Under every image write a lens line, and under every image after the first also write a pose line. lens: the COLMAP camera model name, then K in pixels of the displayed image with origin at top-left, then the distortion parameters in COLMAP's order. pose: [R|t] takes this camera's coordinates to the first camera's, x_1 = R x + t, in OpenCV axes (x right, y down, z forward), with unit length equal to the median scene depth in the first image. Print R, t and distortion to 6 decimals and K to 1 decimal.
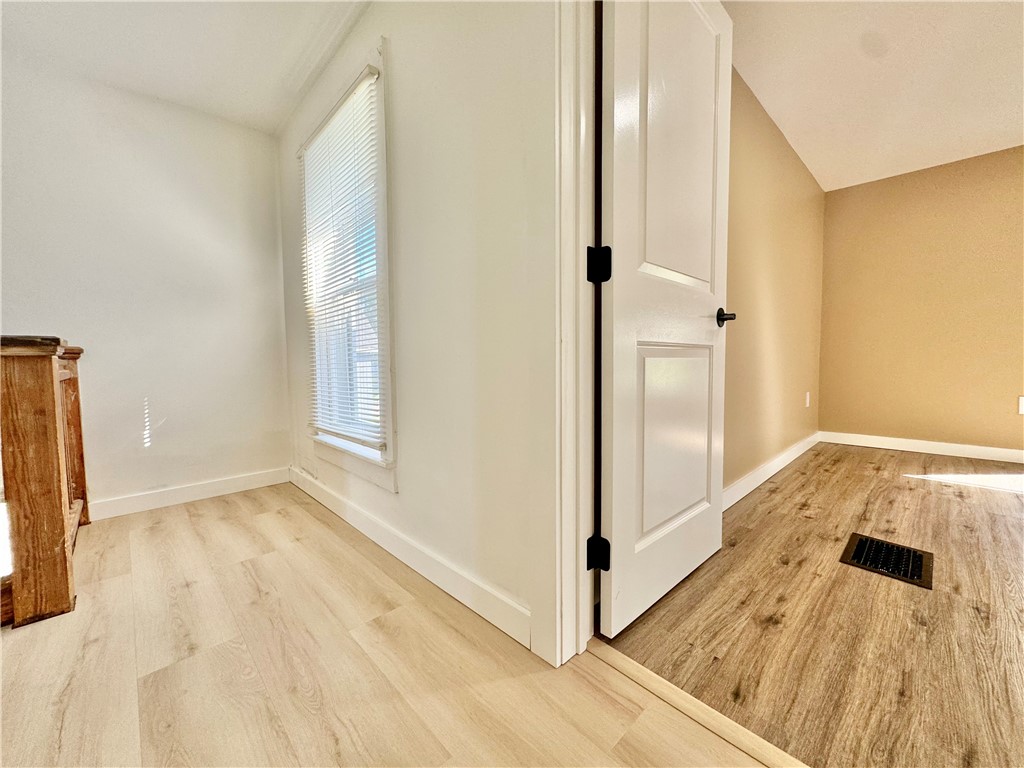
lens RADIAL K [[408.9, 0, 508.7], [0, 408.9, 382.9], [0, 0, 1]] dist [-0.001565, -0.000215]
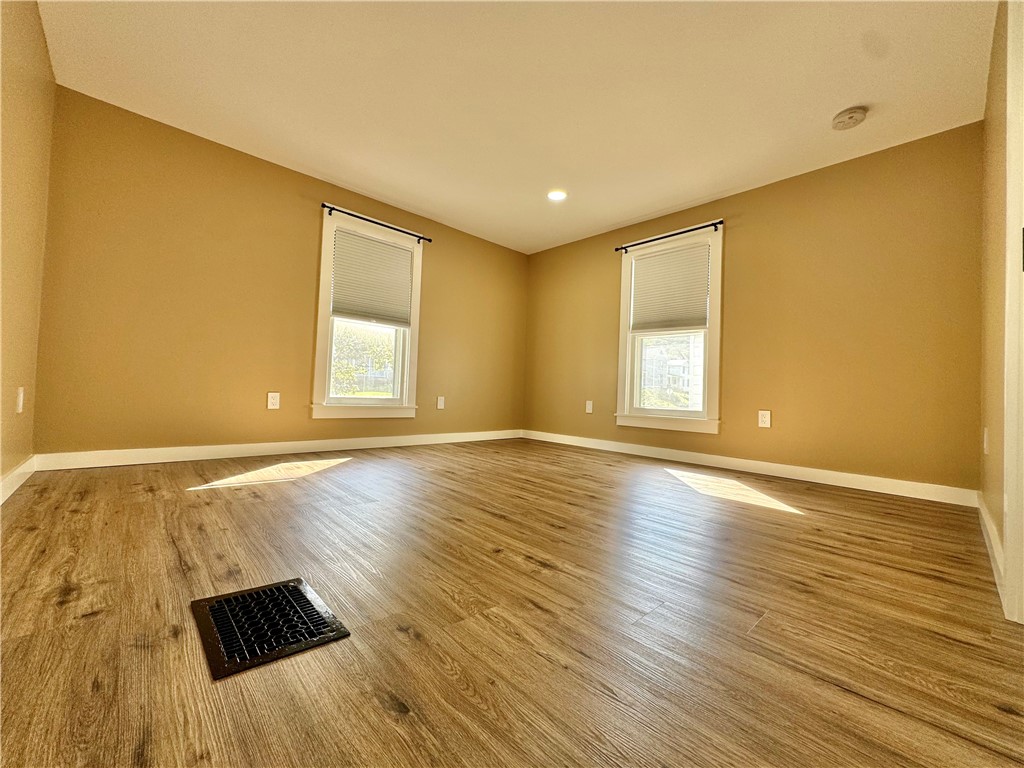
lens RADIAL K [[408.9, 0, 510.8], [0, 408.9, 384.6], [0, 0, 1]] dist [-0.001565, -0.000215]
pose [[-0.000694, 0.037922, 0.999280, 0.242534], [0.022930, 0.999019, -0.037896, 0.089877], [-0.999737, 0.022887, -0.001562, 0.484586]]
